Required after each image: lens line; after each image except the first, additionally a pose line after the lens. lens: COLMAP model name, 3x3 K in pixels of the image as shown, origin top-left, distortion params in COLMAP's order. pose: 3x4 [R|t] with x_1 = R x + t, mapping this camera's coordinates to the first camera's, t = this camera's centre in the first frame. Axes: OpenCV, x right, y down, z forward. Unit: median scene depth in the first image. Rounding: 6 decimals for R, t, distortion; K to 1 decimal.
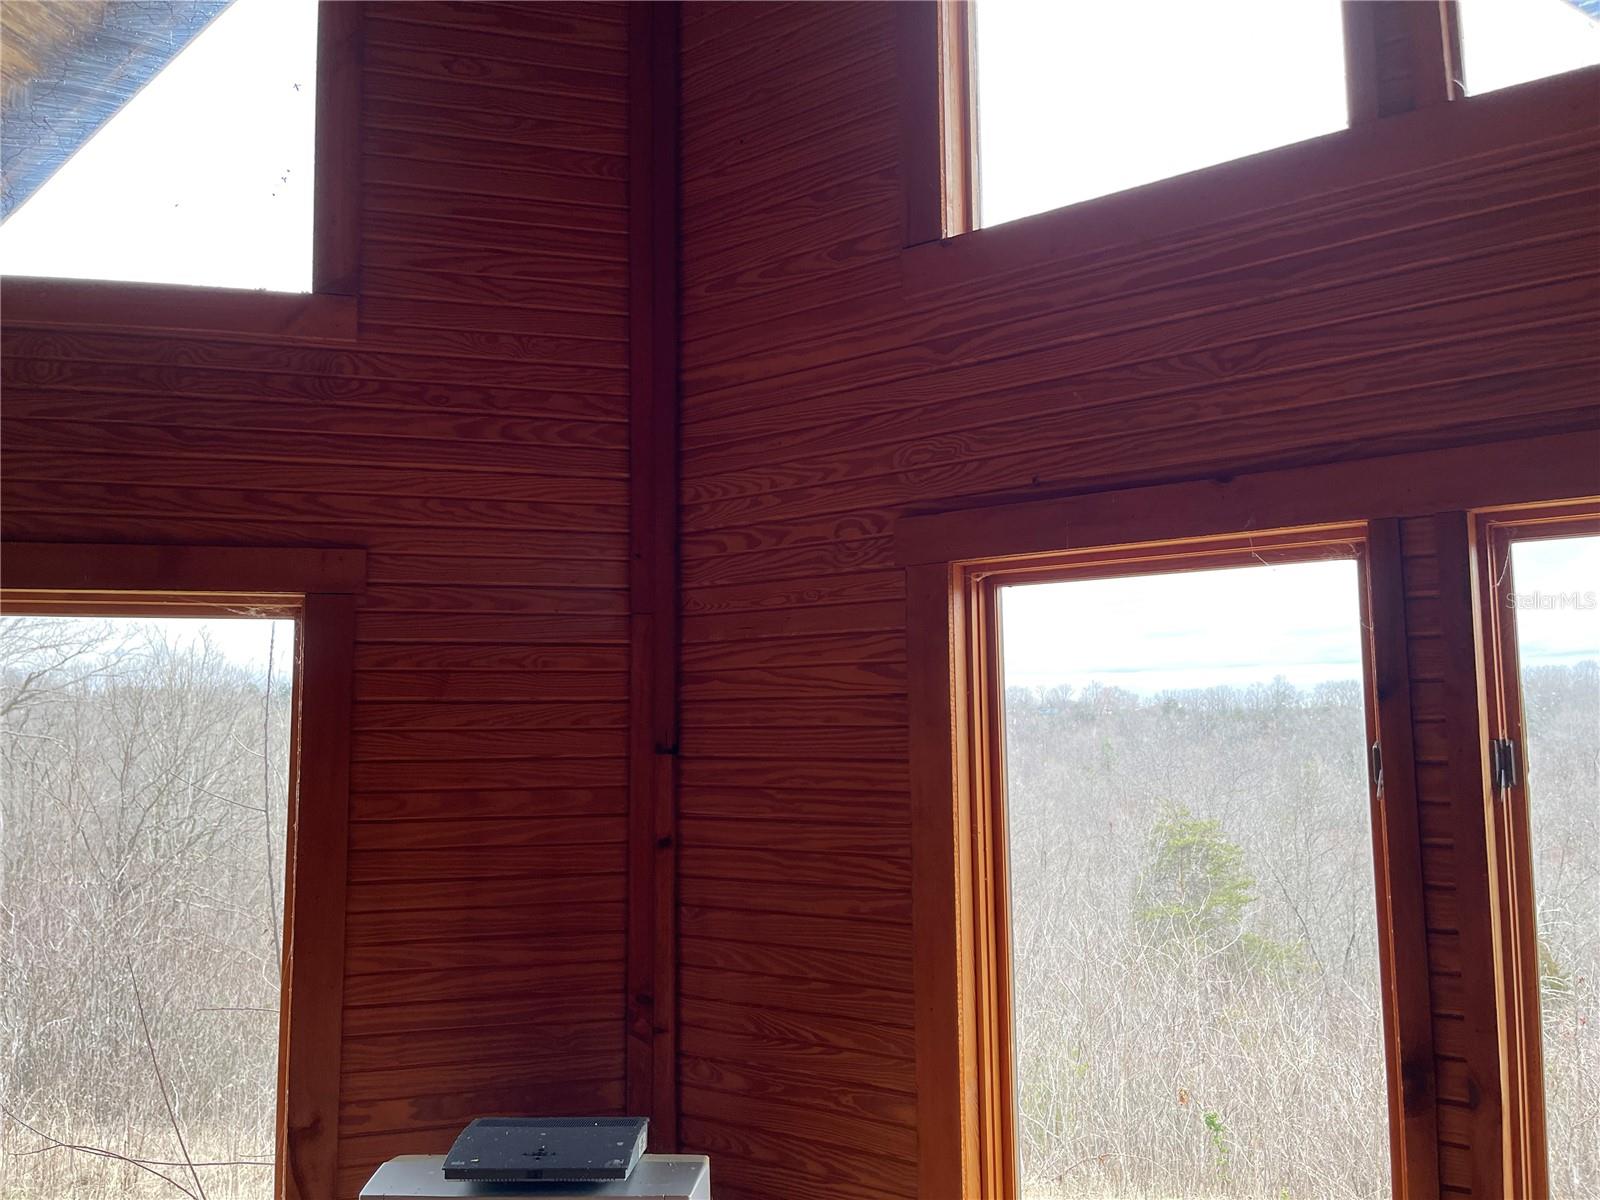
lens RADIAL K [[1231.2, 0, 807.9], [0, 1231.2, 599.2], [0, 0, 1]] dist [0.057007, -0.000392]
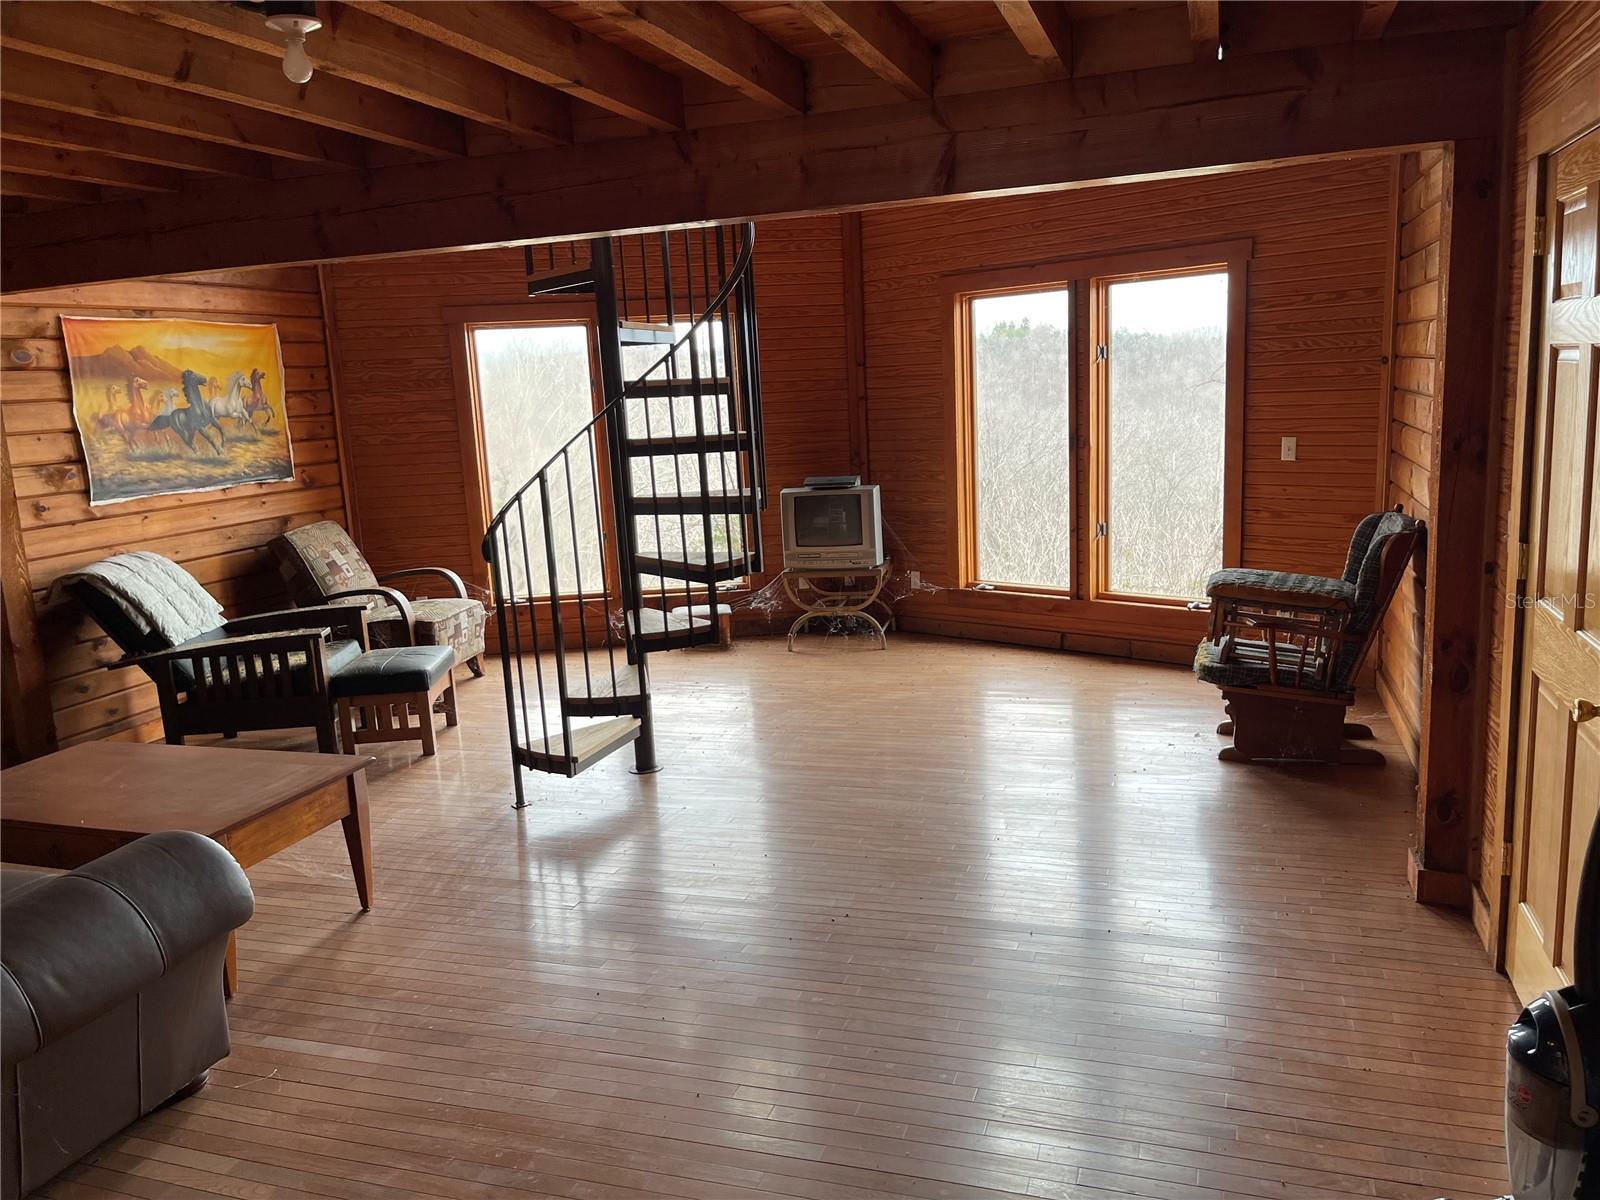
lens RADIAL K [[1231.2, 0, 811.8], [0, 1231.2, 603.1], [0, 0, 1]] dist [0.057007, -0.000392]
pose [[0.988541, -0.007535, -0.150767, 0.191903], [0.048592, 0.961478, 0.270551, -0.118523], [0.142921, -0.274777, 0.950827, -1.813925]]
